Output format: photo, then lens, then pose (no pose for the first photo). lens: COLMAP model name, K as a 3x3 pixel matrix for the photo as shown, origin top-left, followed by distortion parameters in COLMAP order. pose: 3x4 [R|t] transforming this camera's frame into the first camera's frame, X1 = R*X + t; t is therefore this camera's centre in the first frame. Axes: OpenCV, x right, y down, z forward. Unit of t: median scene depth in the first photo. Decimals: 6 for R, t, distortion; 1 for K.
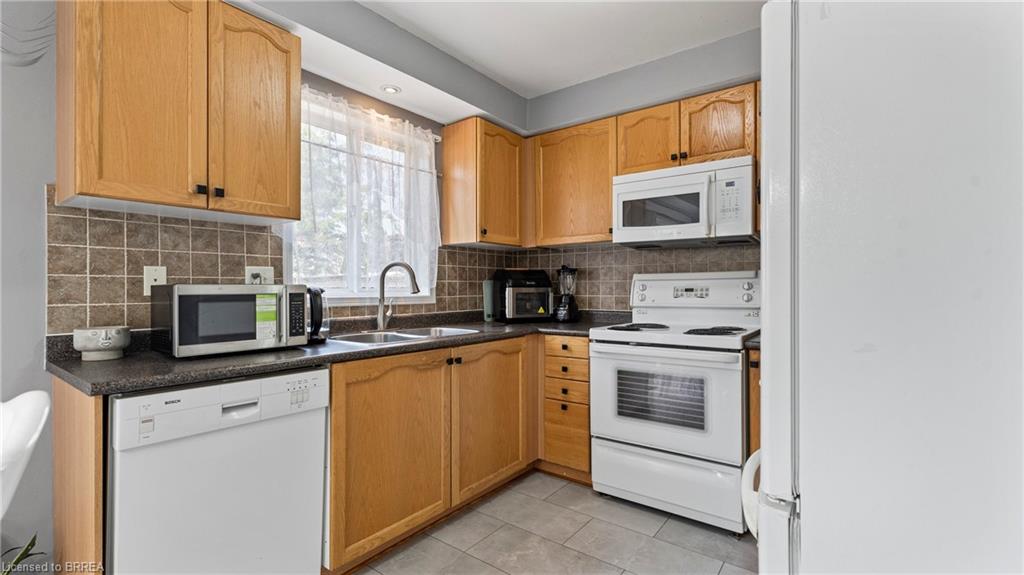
lens RADIAL K [[462.6, 0, 511.8], [0, 462.6, 284.8], [0, 0, 1]] dist [0.002675, 0.001324]
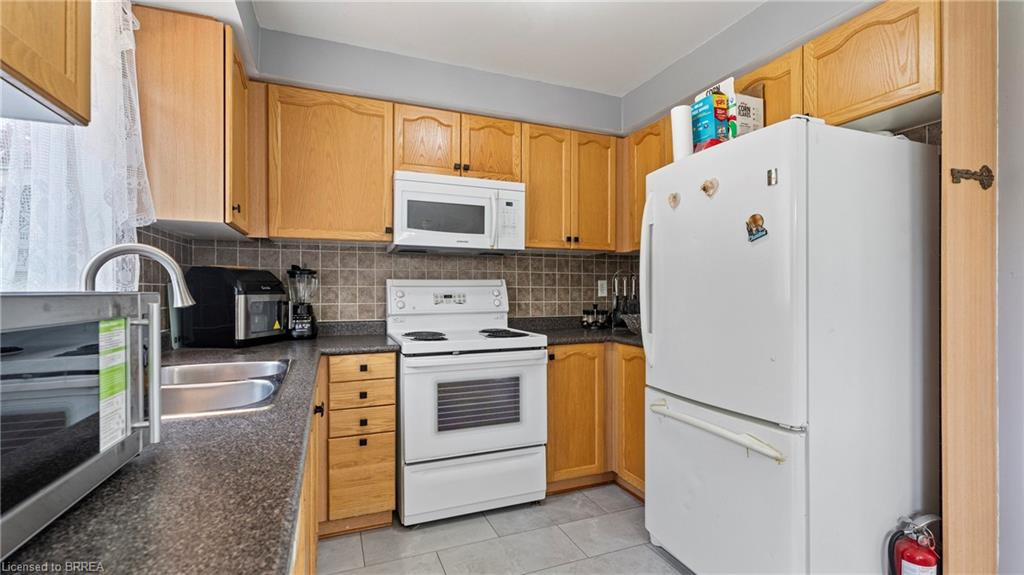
lens RADIAL K [[462.6, 0, 512.6], [0, 462.6, 293.1], [0, 0, 1]] dist [0.002675, 0.001324]
pose [[0.499637, -0.000594, 0.866235, -0.452296], [-0.006931, 0.999965, 0.004684, -0.002414], [-0.866207, -0.008344, 0.499616, 0.365969]]
